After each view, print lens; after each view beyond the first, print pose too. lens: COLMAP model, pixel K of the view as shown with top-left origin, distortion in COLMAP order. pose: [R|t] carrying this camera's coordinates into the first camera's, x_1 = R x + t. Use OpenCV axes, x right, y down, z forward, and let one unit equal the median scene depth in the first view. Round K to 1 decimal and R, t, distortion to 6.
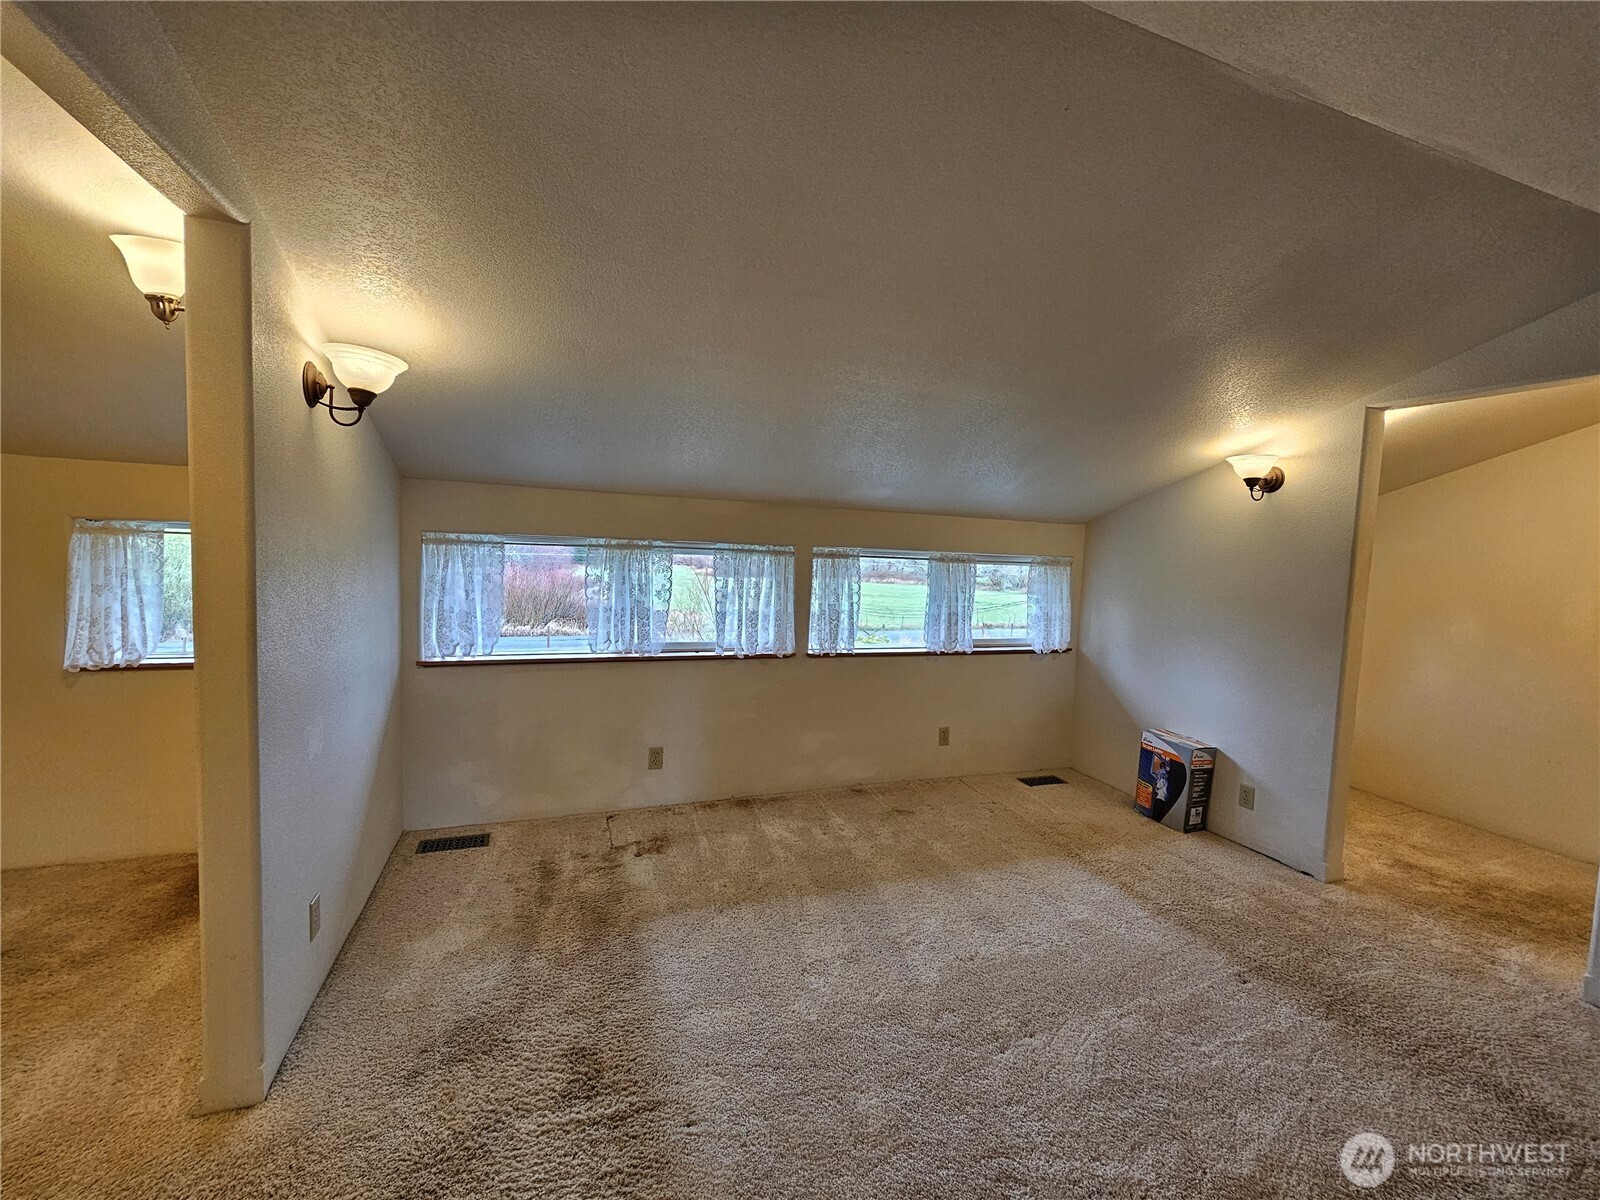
lens RADIAL K [[653.5, 0, 794.2], [0, 653.5, 596.0], [0, 0, 1]] dist [0.000932, -0.000065]
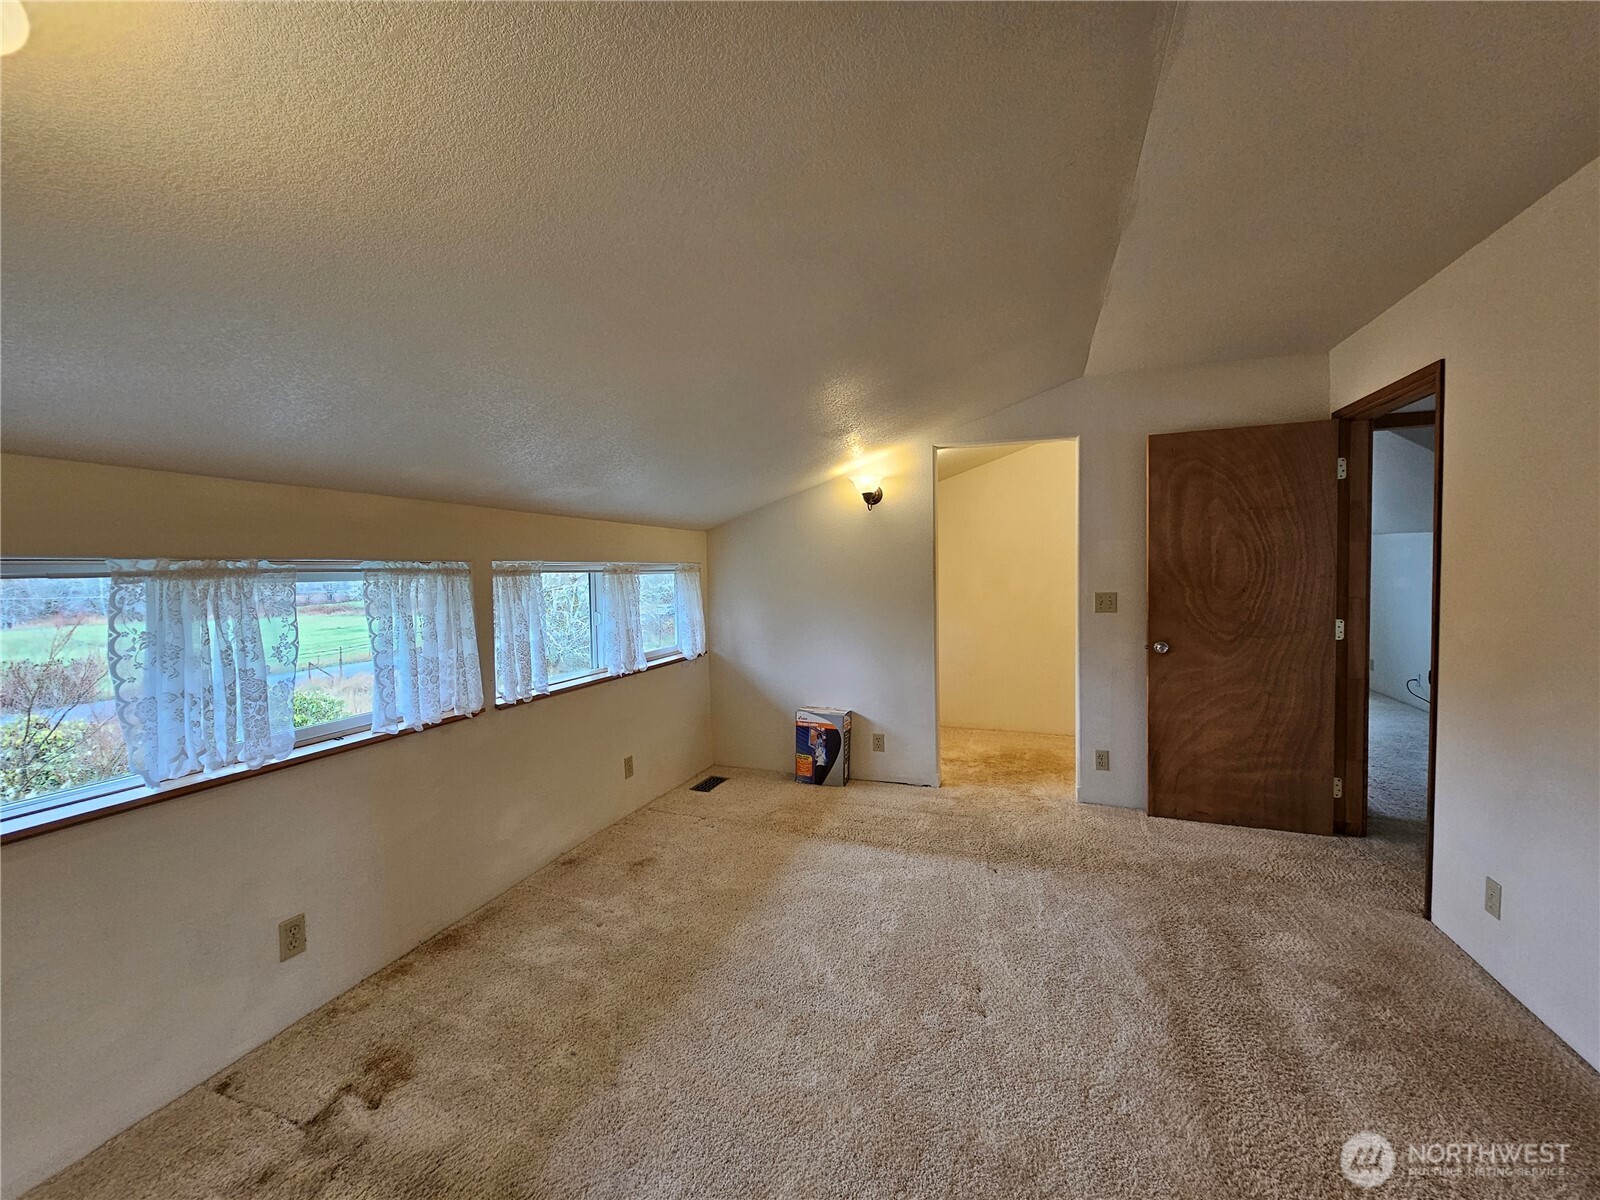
lens RADIAL K [[652.9, 0, 795.2], [0, 652.9, 595.4], [0, 0, 1]] dist [-0.000258, -0.000184]
pose [[0.635660, -0.078479, 0.767970, -0.341280], [0.094308, 0.995262, 0.023646, -0.022846], [-0.766187, 0.057395, 0.640049, 0.271110]]
